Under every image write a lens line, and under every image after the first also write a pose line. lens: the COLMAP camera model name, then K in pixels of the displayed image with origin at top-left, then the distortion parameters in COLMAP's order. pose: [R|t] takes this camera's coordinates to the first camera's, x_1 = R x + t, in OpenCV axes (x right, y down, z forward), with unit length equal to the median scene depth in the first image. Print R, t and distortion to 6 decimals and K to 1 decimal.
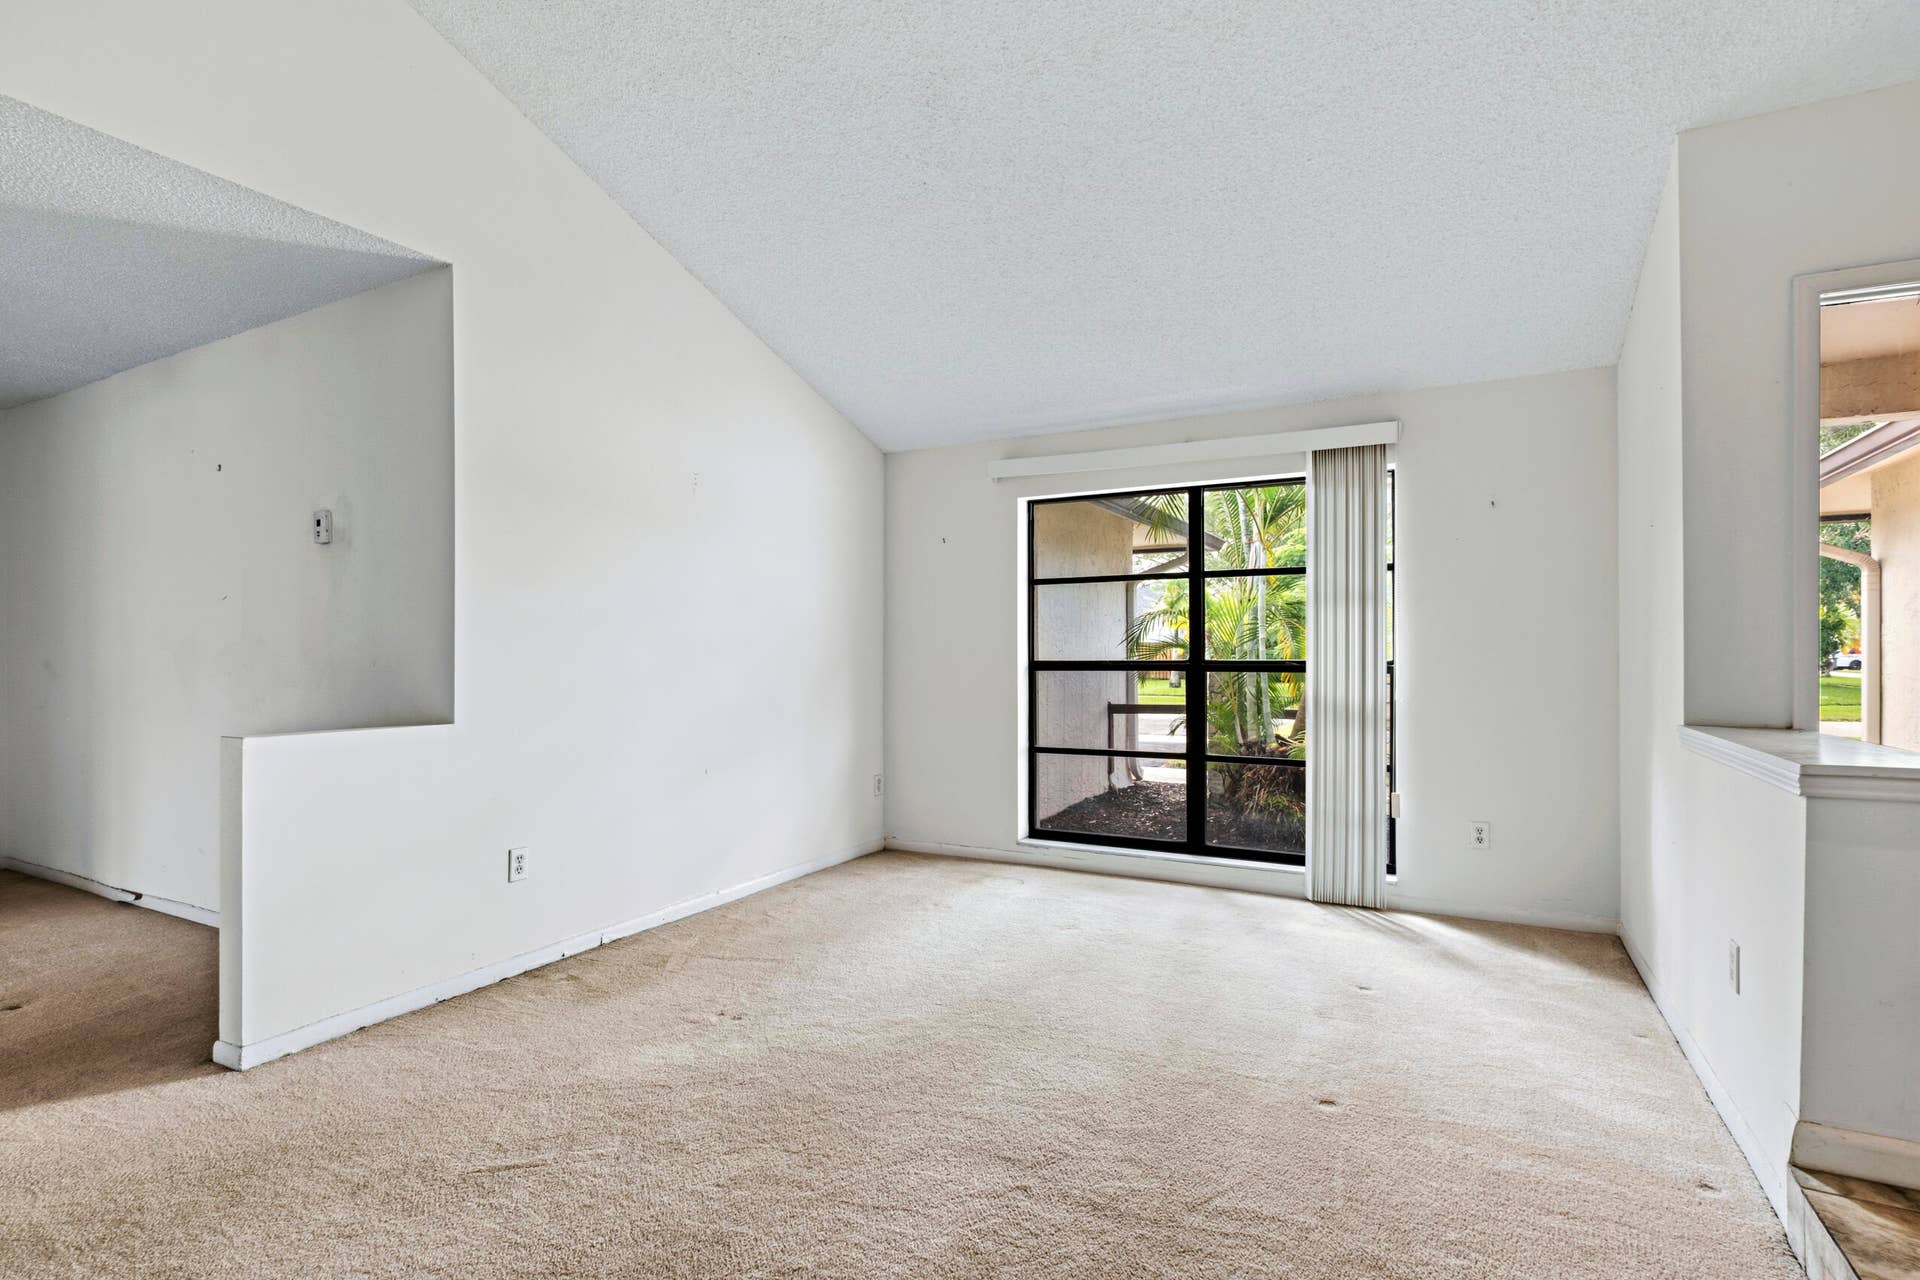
lens RADIAL K [[928.3, 0, 960.0], [0, 928.3, 640.0], [0, 0, 1]] dist [-0.004479, -0.000404]
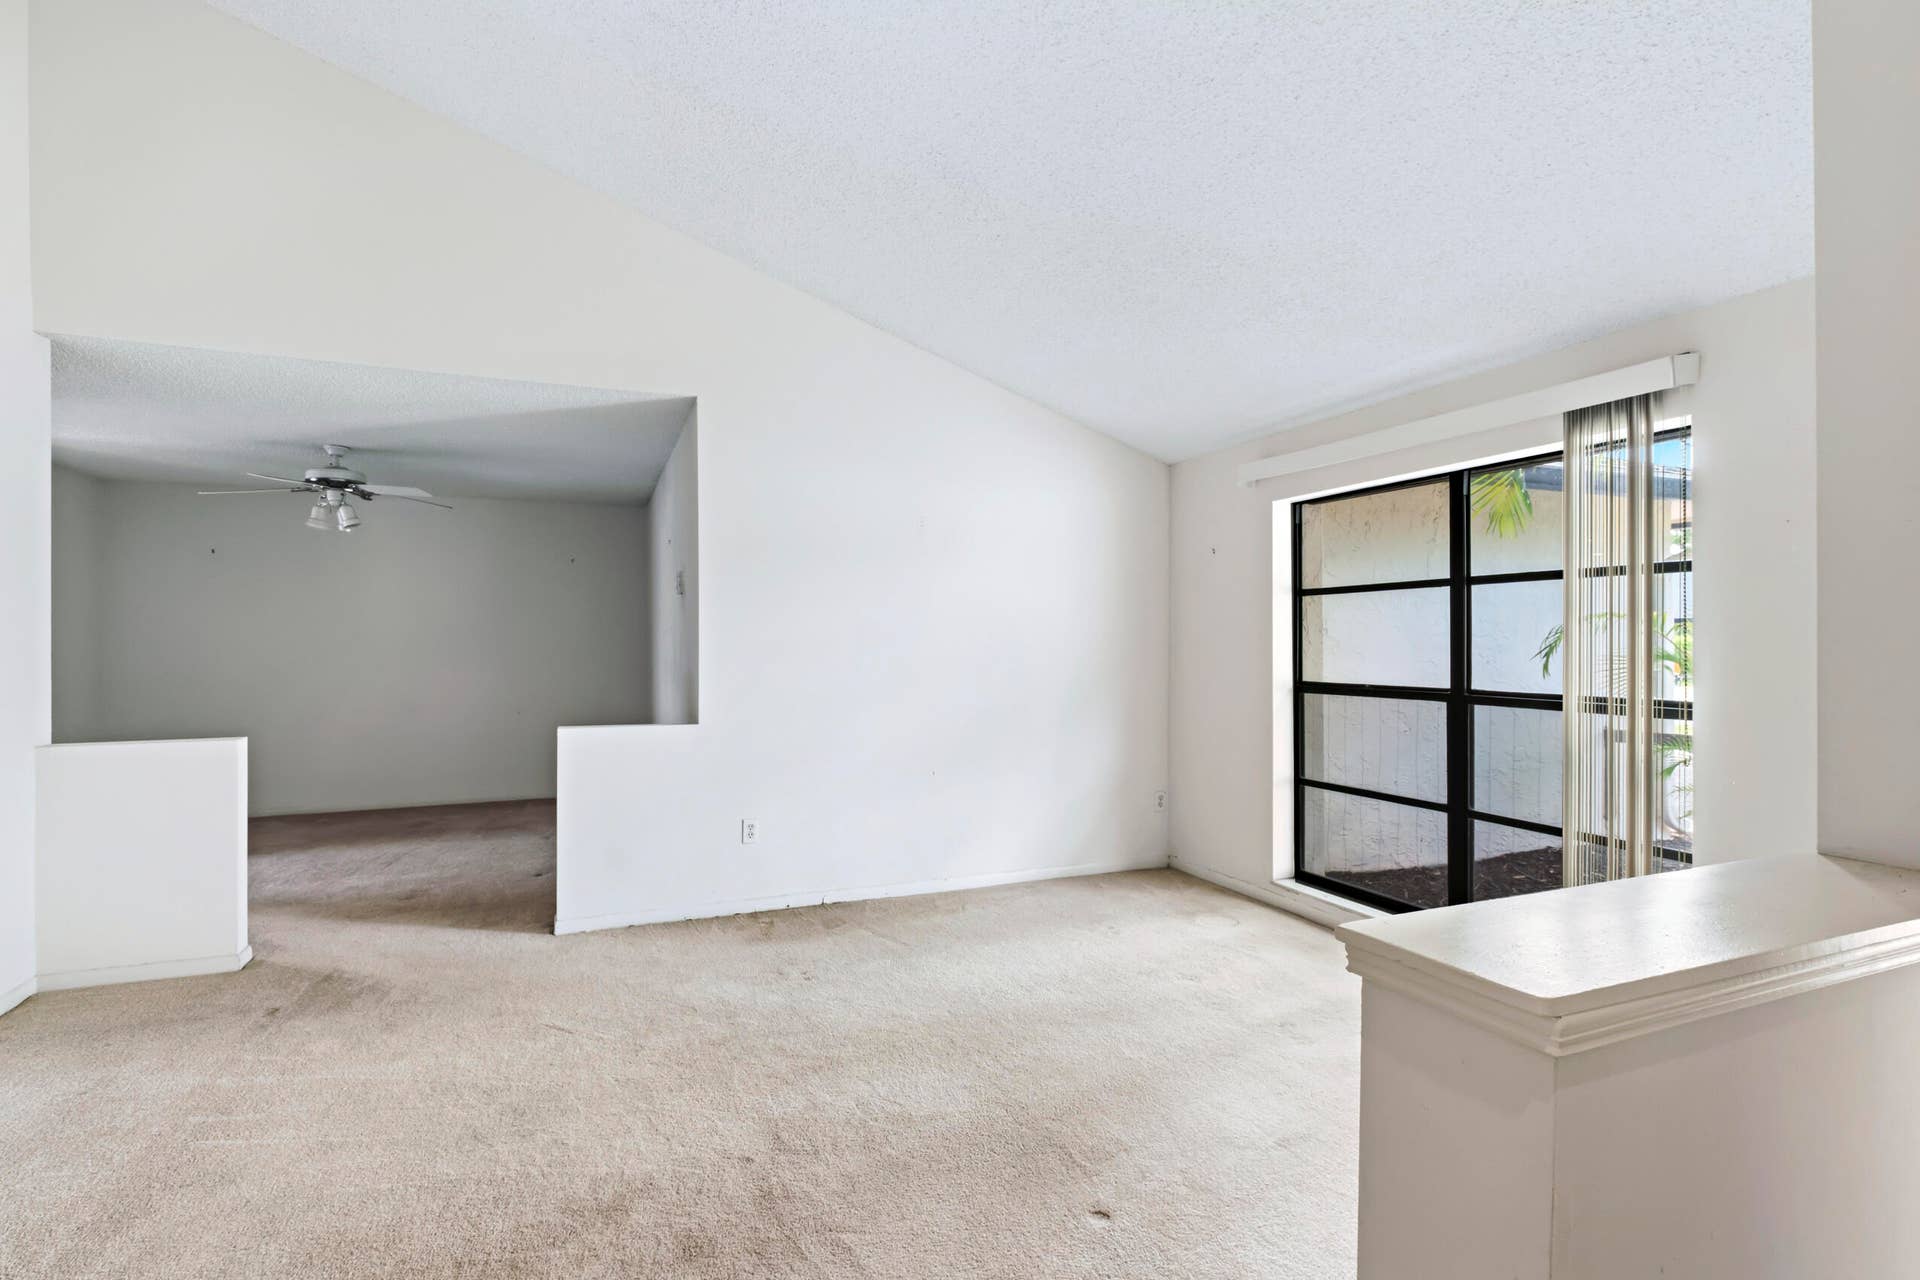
lens RADIAL K [[929.5, 0, 960.0], [0, 929.5, 640.0], [0, 0, 1]] dist [-0.013568, -0.000010]
pose [[0.772464, 0.001618, -0.635056, 0.485290], [0.006551, 0.999923, 0.010516, -0.035742], [0.635024, -0.012284, 0.772394, 0.132804]]
